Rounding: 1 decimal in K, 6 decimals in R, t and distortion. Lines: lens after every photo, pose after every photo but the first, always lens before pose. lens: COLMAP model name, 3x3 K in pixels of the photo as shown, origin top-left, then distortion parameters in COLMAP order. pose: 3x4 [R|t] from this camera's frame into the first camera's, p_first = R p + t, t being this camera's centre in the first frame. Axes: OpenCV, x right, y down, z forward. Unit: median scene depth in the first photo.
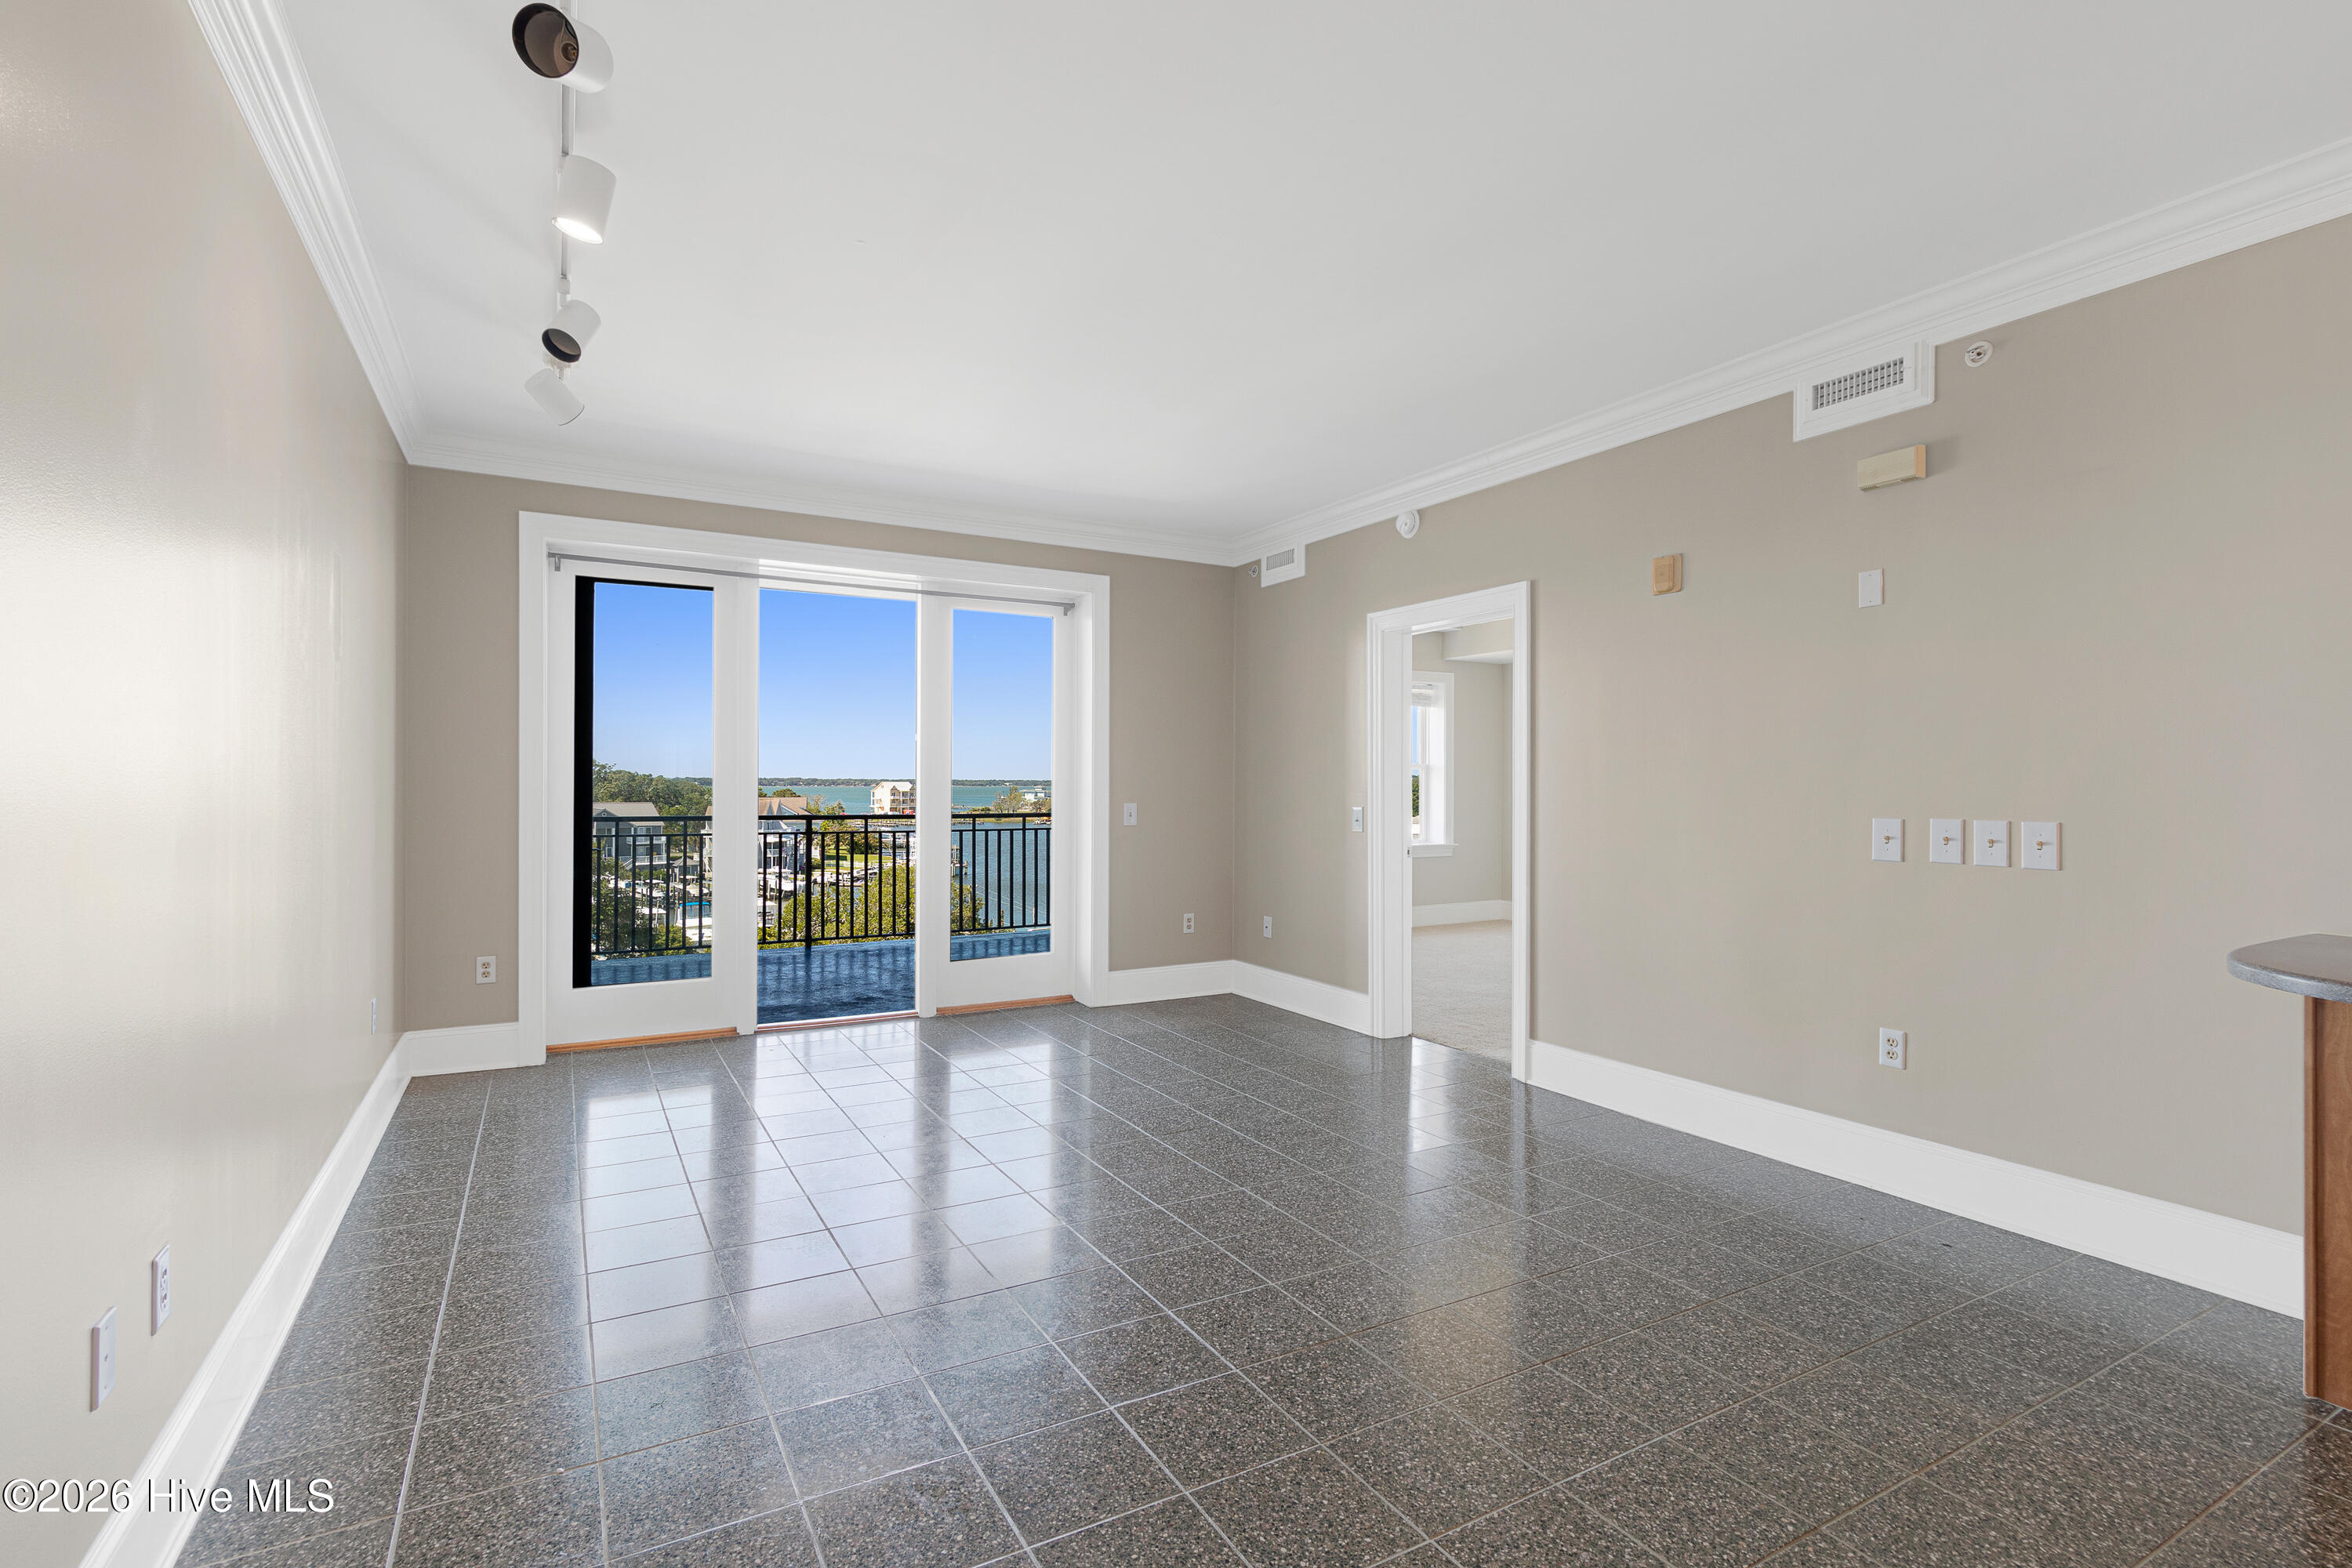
lens RADIAL K [[1096.1, 0, 1176.0], [0, 1096.1, 784.0], [0, 0, 1]] dist [0.007062, 0.001217]
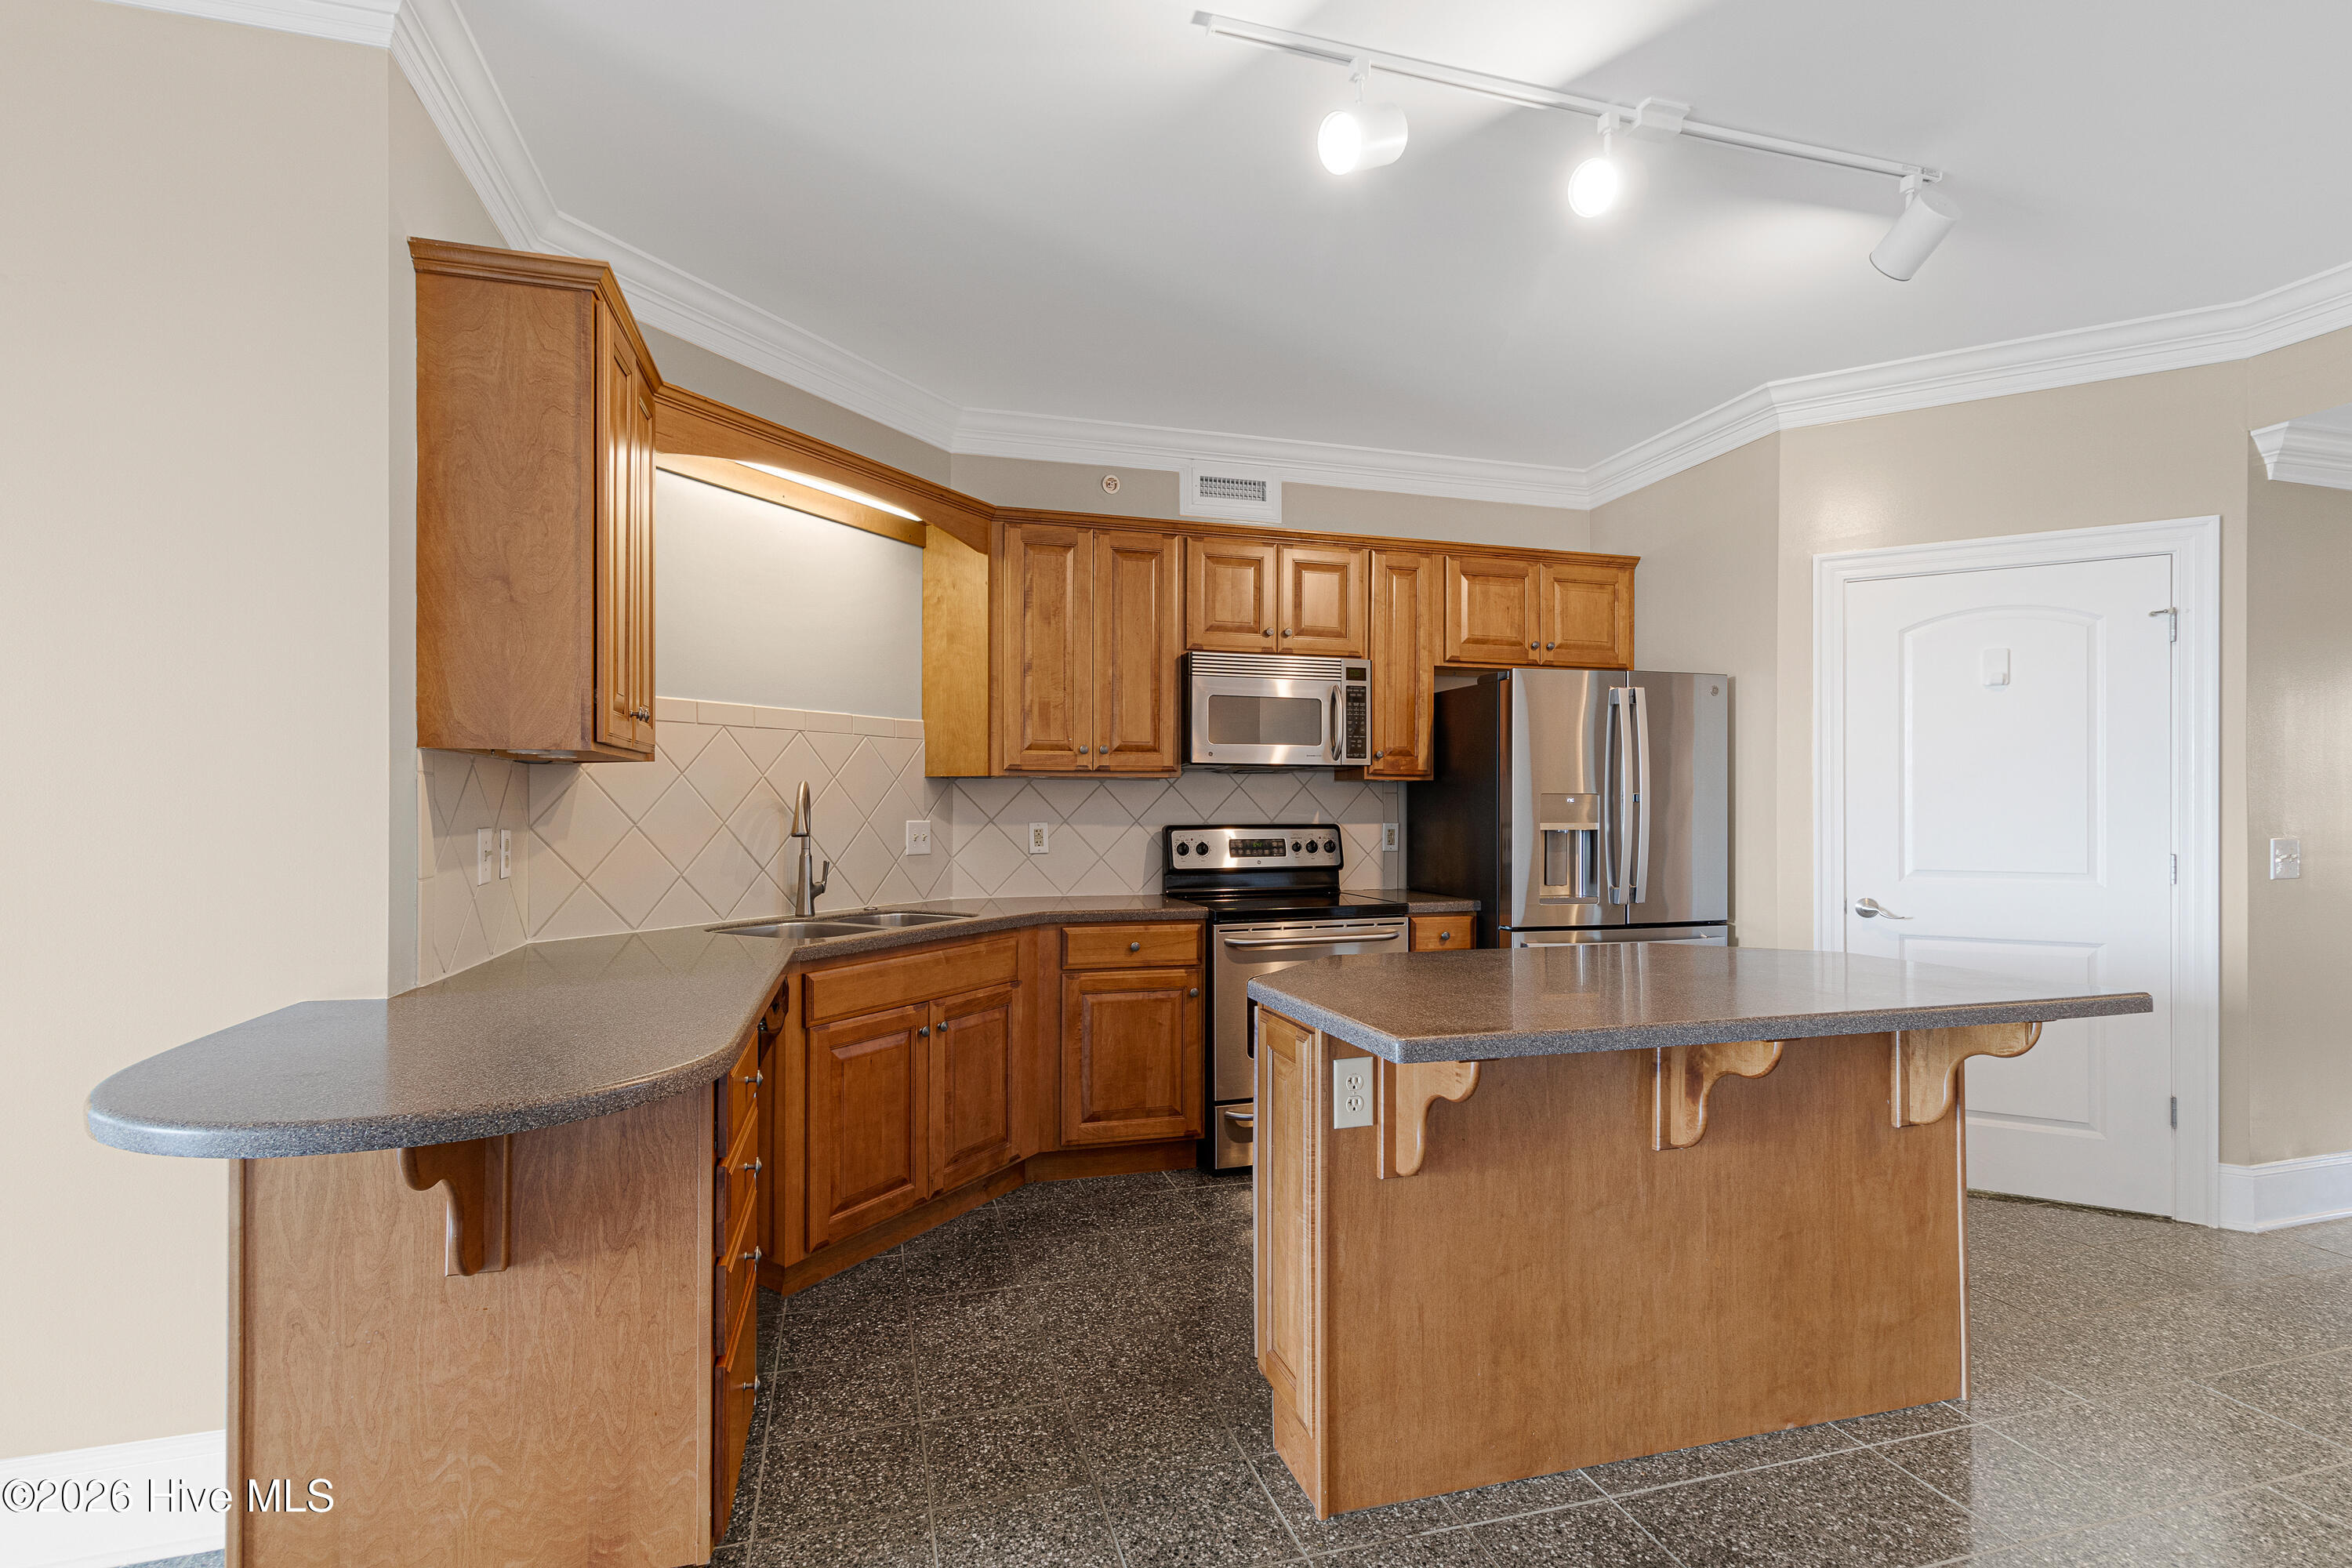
lens RADIAL K [[1098.8, 0, 1168.8], [0, 1098.8, 808.6], [0, 0, 1]] dist [0.003988, 0.000965]
pose [[0.234571, -0.005920, 0.972081, 0.210559], [0.001681, 0.999982, 0.005684, 0.001882], [-0.972098, 0.000301, 0.234577, 0.124468]]
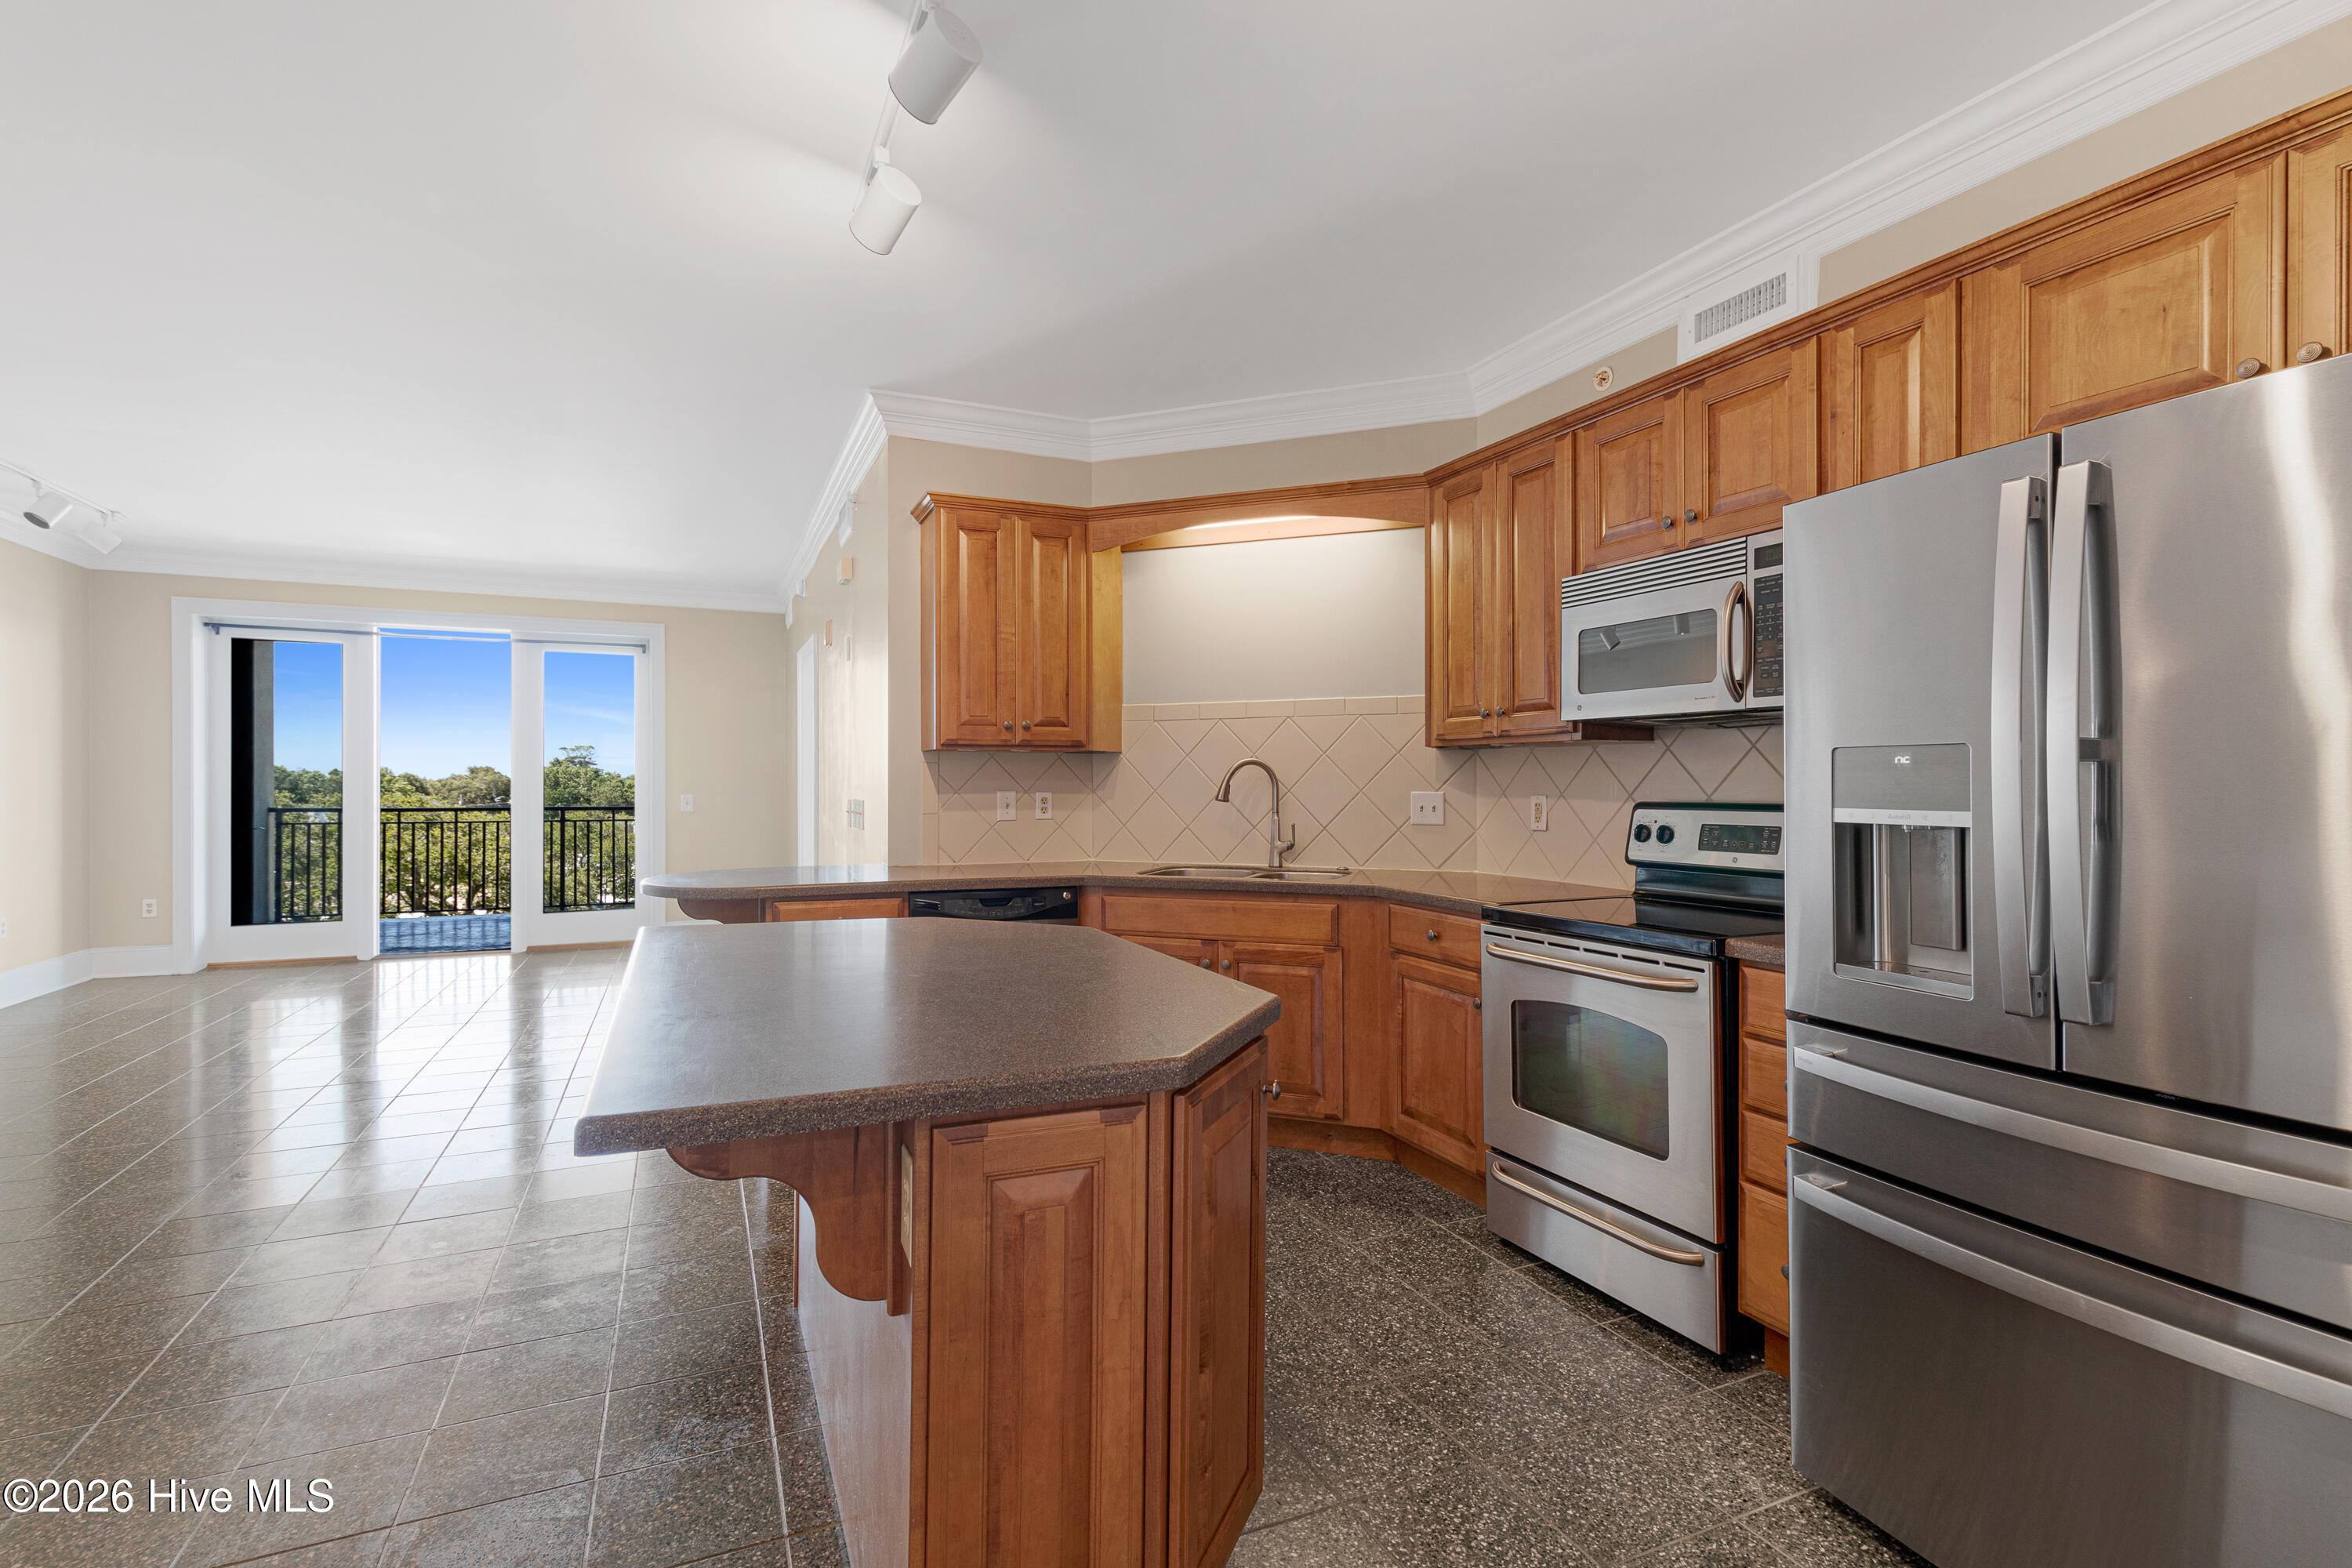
lens RADIAL K [[1108.1, 0, 1214.5], [0, 1108.1, 779.1], [0, 0, 1]] dist [0.000534, 0.000229]
pose [[0.996046, -0.005899, -0.088644, 0.791444], [0.005696, 0.999981, -0.002545, 0.006179], [0.088658, 0.002030, 0.996060, -0.304811]]
